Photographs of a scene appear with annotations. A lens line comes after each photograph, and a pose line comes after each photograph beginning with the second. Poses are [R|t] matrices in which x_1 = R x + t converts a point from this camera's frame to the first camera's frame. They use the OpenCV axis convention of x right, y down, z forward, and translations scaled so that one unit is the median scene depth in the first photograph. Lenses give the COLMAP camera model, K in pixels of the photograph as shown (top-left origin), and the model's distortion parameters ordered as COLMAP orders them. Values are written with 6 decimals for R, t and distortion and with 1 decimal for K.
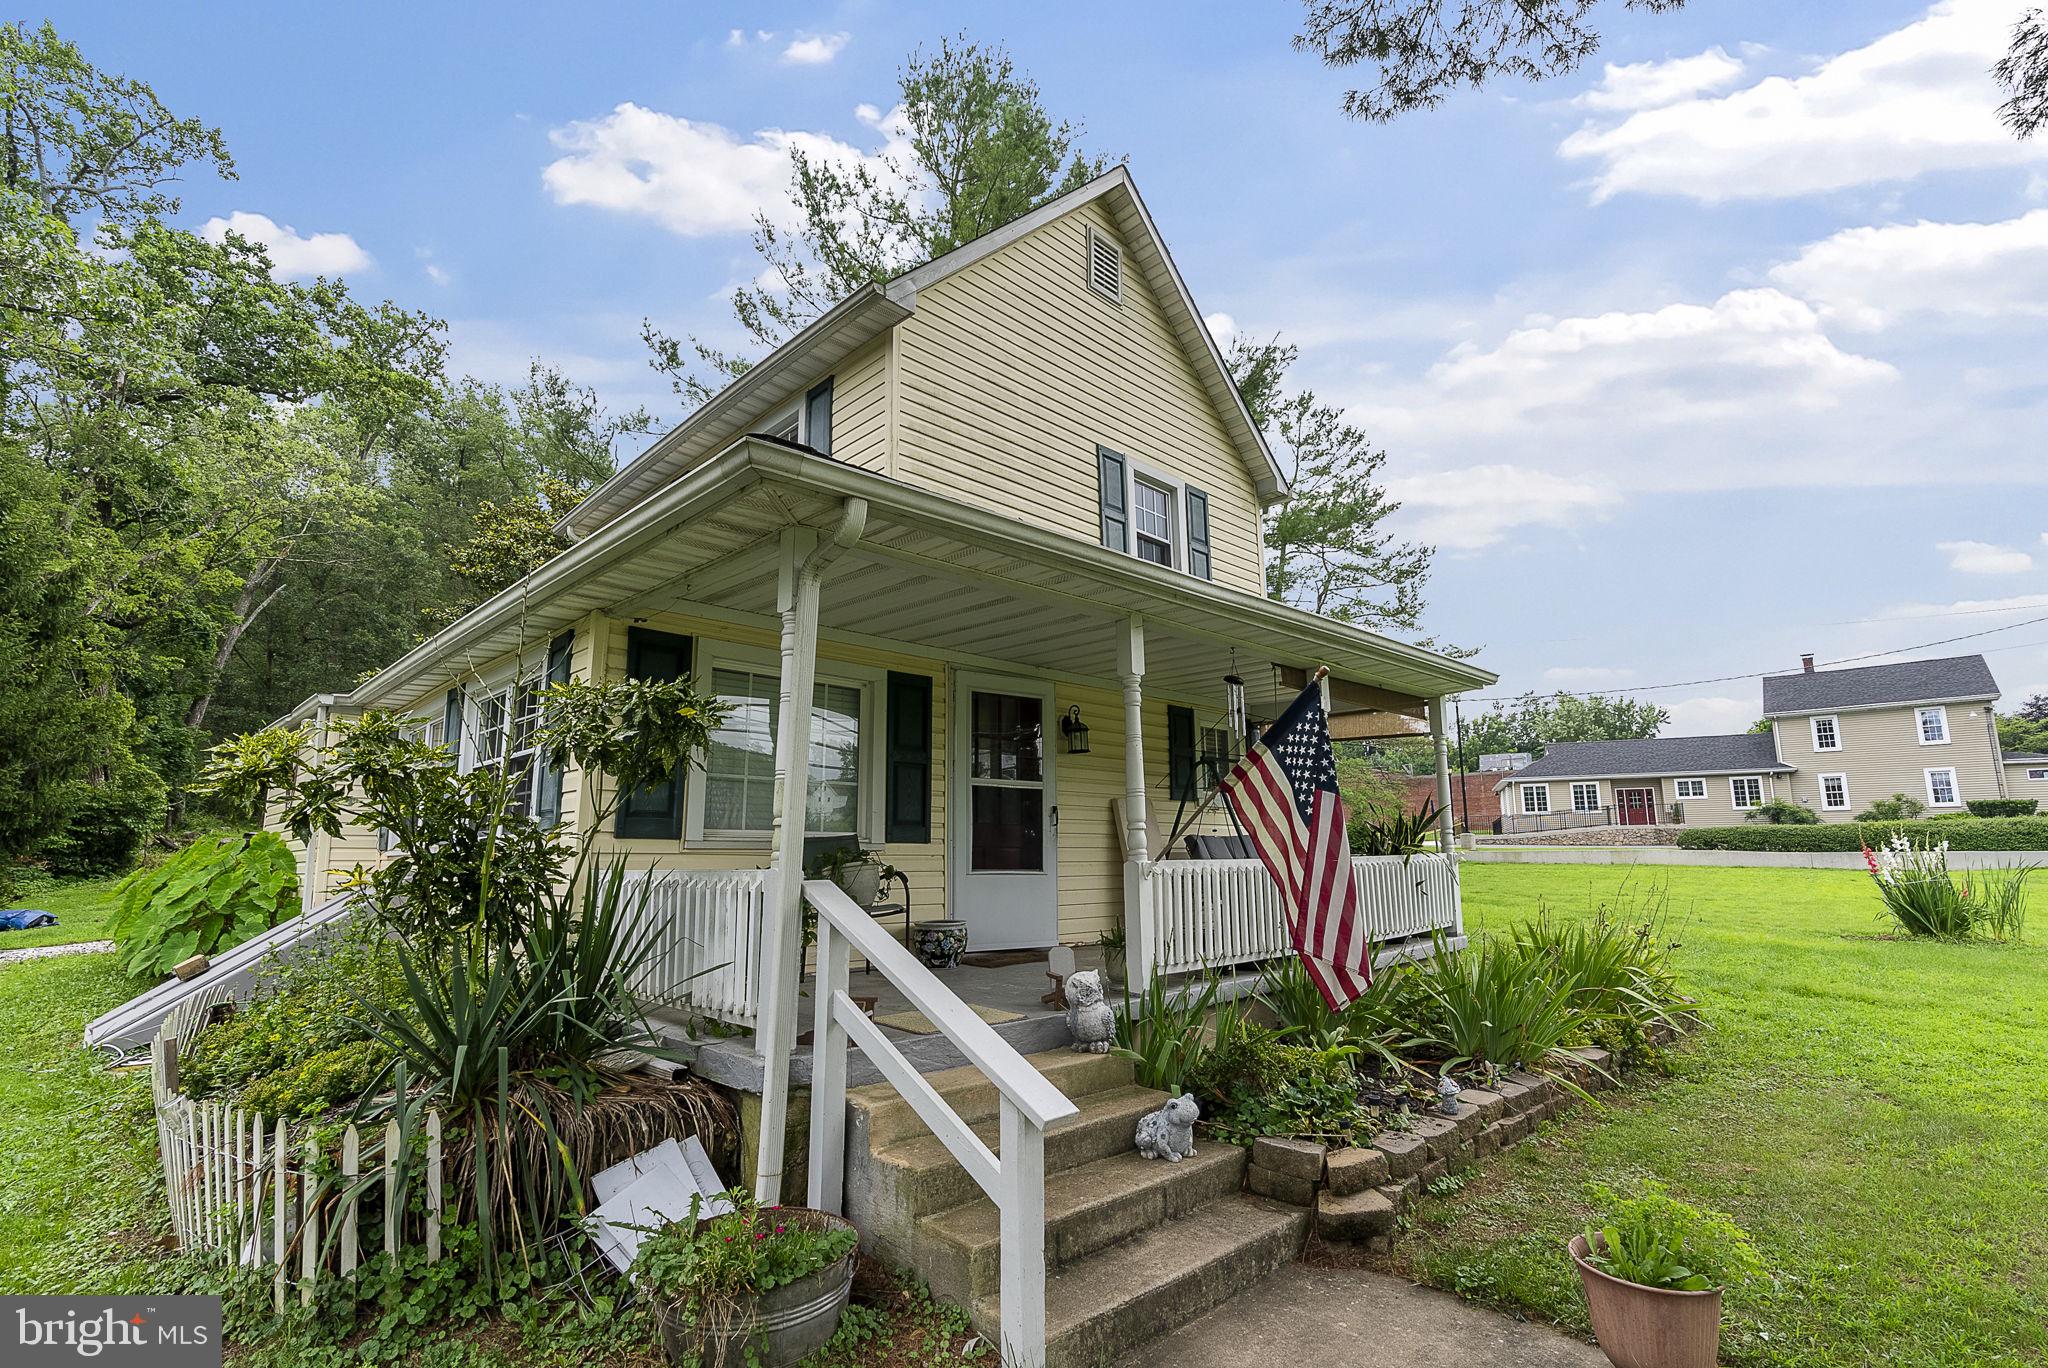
lens RADIAL K [[931.8, 0, 1016.2], [0, 931.8, 681.0], [0, 0, 1]] dist [-0.000819, 0.000373]
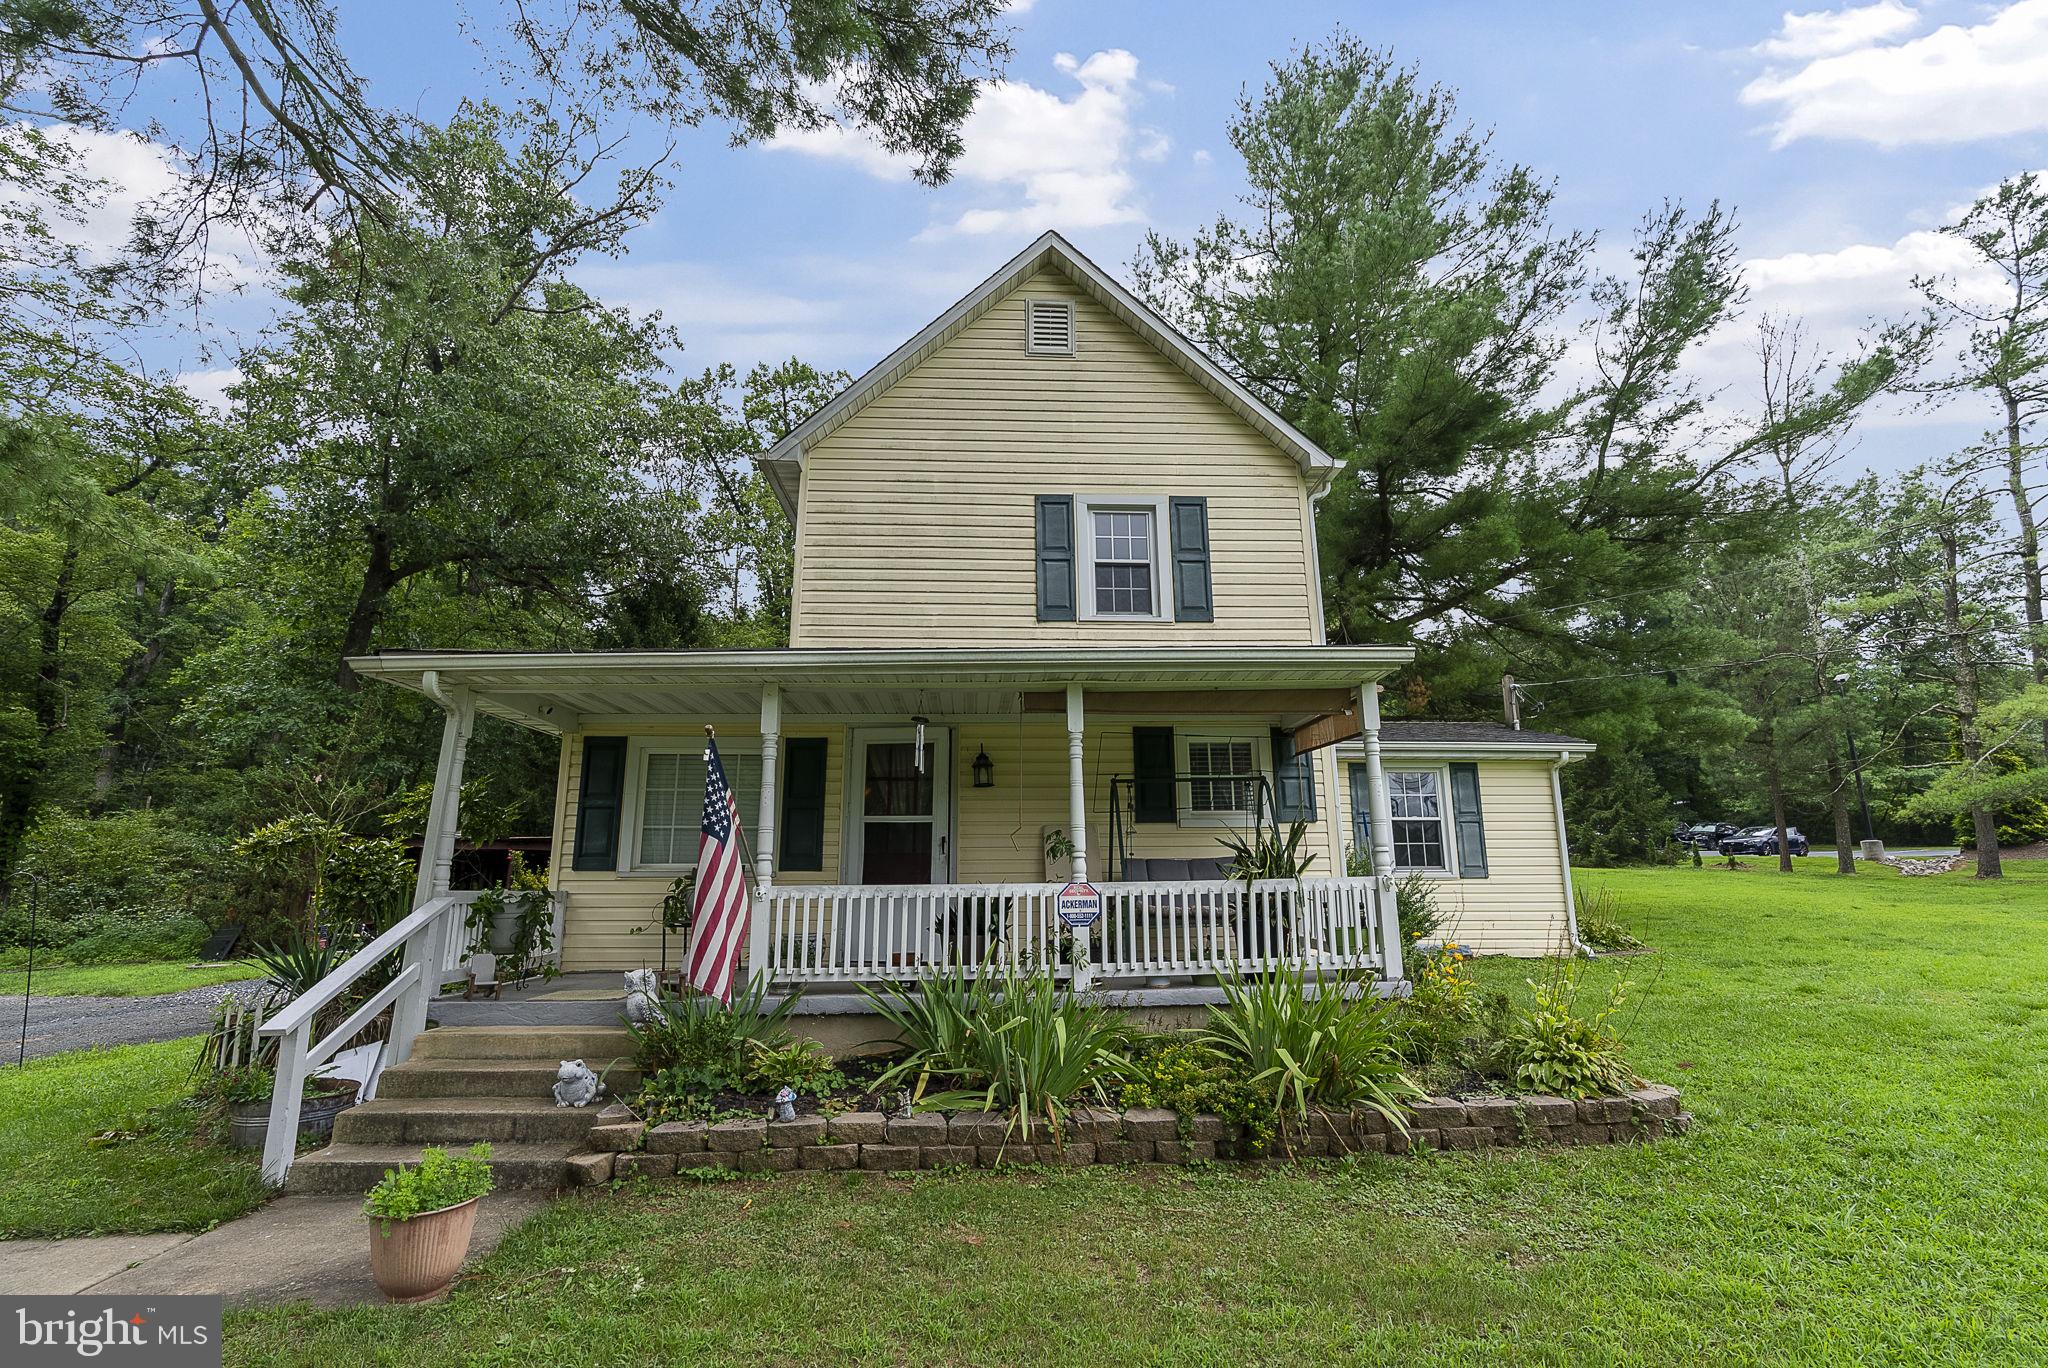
lens RADIAL K [[931.8, 0, 1016.2], [0, 931.8, 681.0], [0, 0, 1]] dist [-0.000819, 0.000373]
pose [[0.753500, -0.149537, -0.640216, 0.794850], [0.125845, 0.988589, -0.082794, 0.048438], [0.645291, -0.018183, 0.763720, 0.174606]]
